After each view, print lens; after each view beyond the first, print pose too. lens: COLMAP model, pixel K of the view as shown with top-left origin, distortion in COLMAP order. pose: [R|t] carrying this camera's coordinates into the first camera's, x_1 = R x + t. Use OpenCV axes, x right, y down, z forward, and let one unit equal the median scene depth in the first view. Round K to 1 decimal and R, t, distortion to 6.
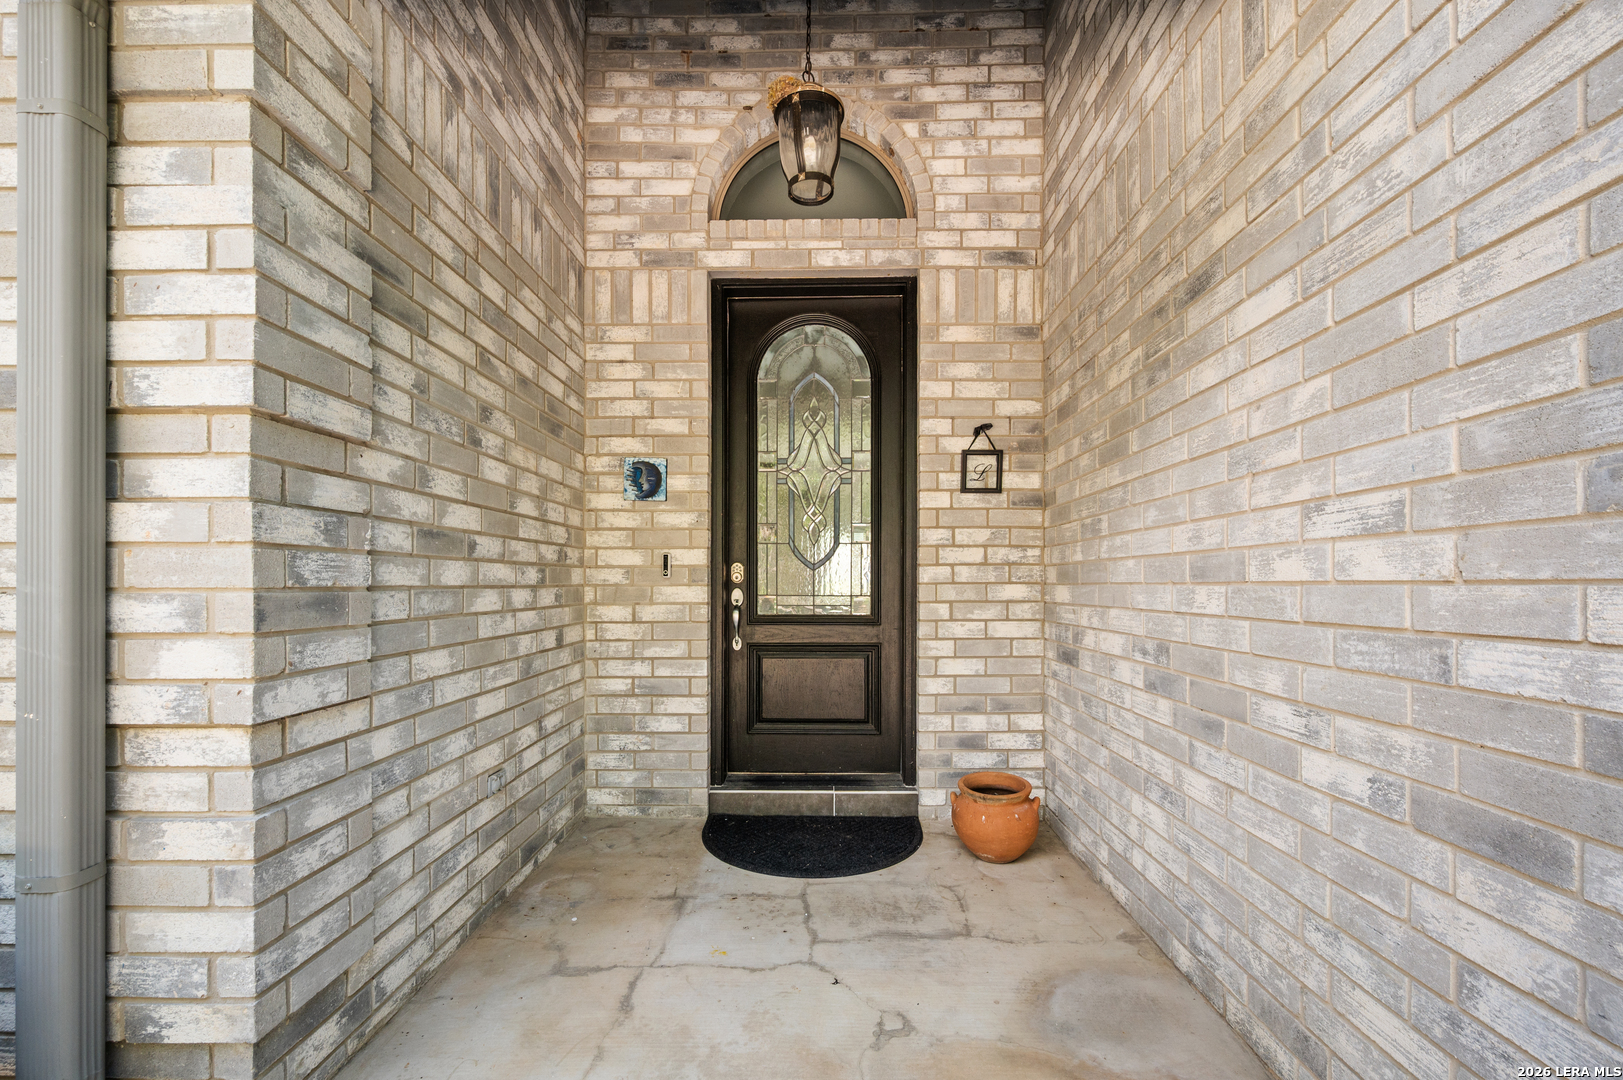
lens RADIAL K [[641.0, 0, 762.6], [0, 641.0, 579.1], [0, 0, 1]] dist [0.000815, -0.000005]
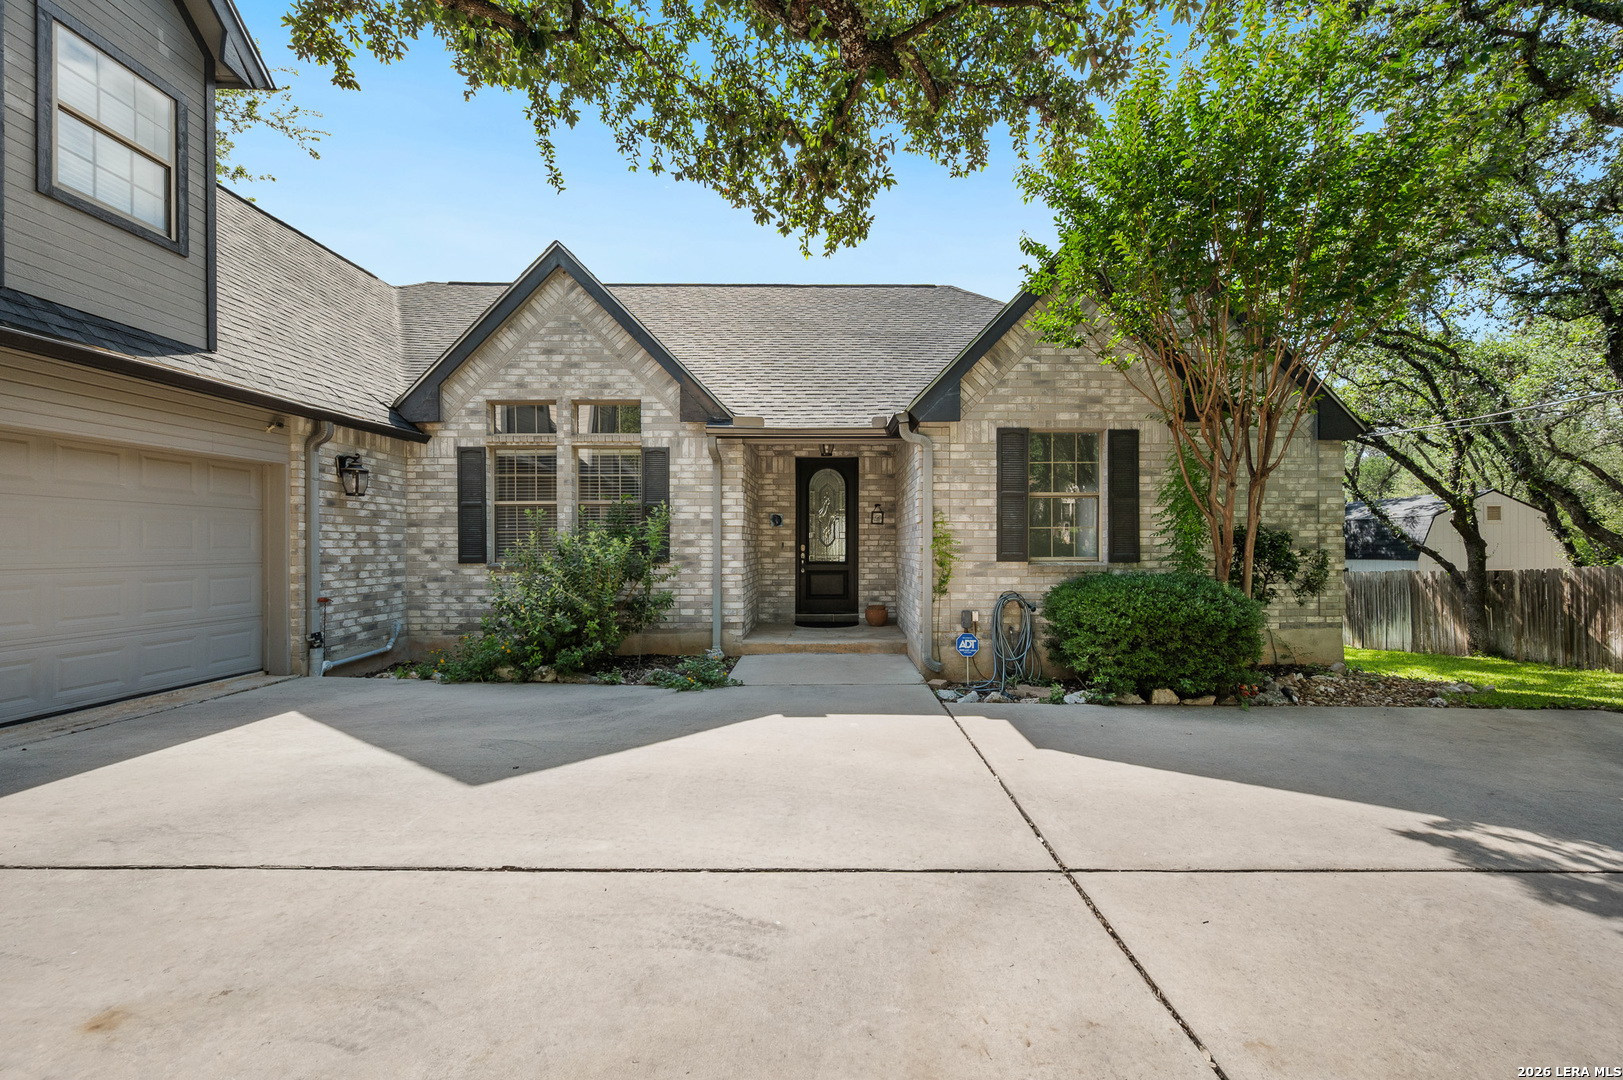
lens RADIAL K [[641.0, 0, 814.8], [0, 641.0, 544.2], [0, 0, 1]] dist [0.000815, -0.000005]
pose [[0.997682, 0.000042, 0.068051, -0.210210], [-0.000245, 0.999996, 0.002975, -0.040282], [-0.068051, -0.002985, 0.997677, -2.310230]]
